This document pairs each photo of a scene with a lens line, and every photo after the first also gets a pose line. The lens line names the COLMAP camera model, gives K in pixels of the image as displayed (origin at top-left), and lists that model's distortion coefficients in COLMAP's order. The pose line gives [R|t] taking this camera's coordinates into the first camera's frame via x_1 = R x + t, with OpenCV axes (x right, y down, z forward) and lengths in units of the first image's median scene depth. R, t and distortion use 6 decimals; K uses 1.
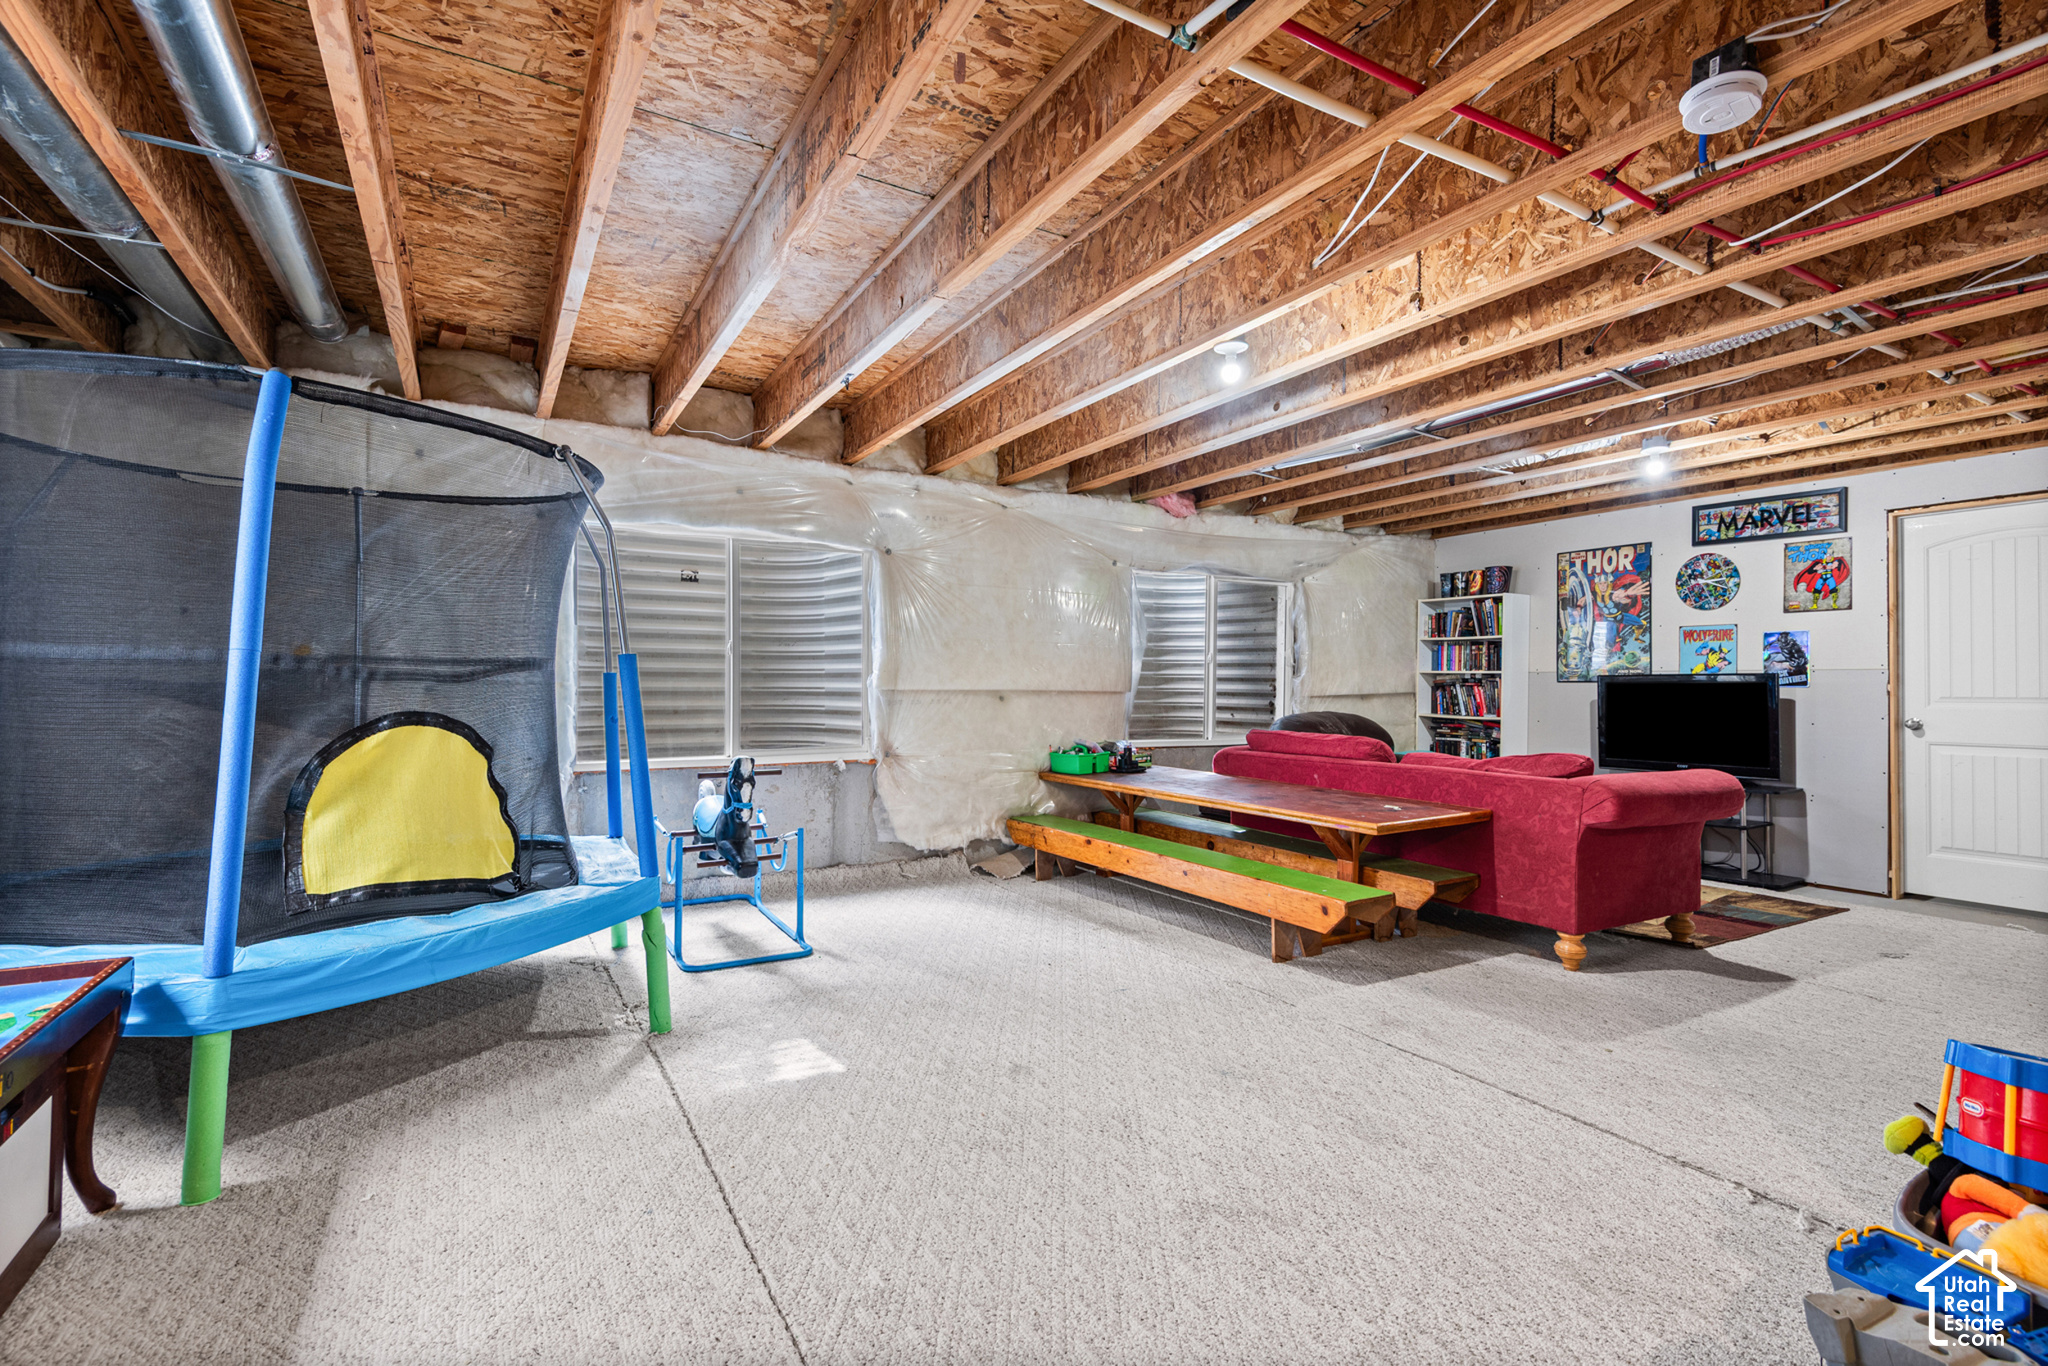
lens RADIAL K [[931.8, 0, 1017.6], [0, 931.8, 689.1], [0, 0, 1]] dist [0.009007, -0.009295]
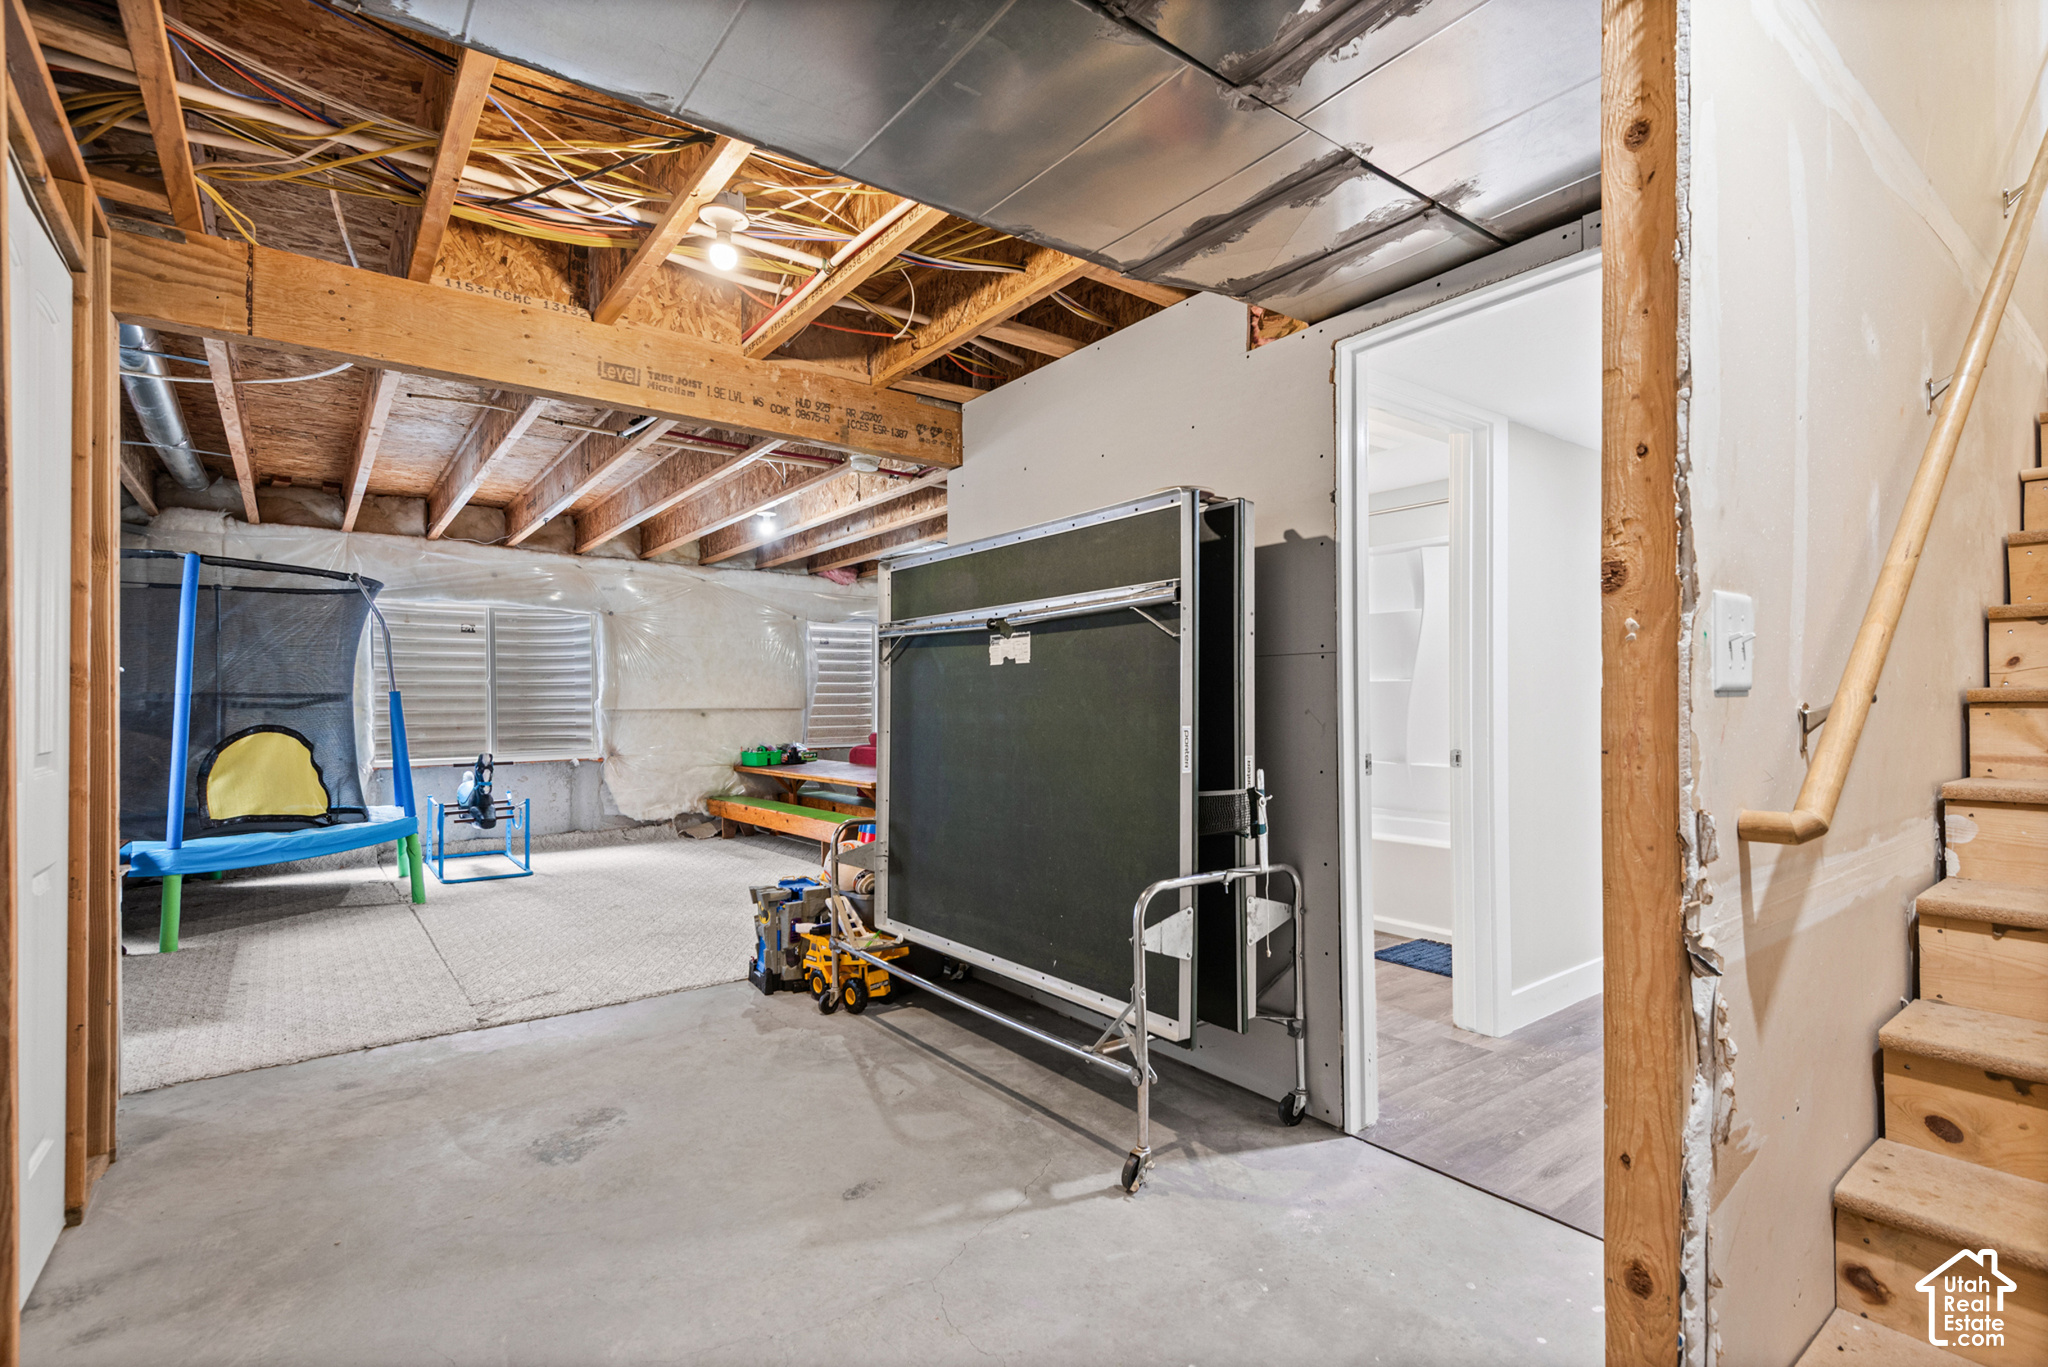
lens RADIAL K [[898.8, 0, 1030.4], [0, 898.8, 709.5], [0, 0, 1]] dist [-0.027302, -0.000409]
pose [[0.985565, -0.013971, 0.168721, 0.323553], [0.013171, 0.999896, 0.005856, 0.001271], [-0.168785, -0.003549, 0.985646, -0.571772]]
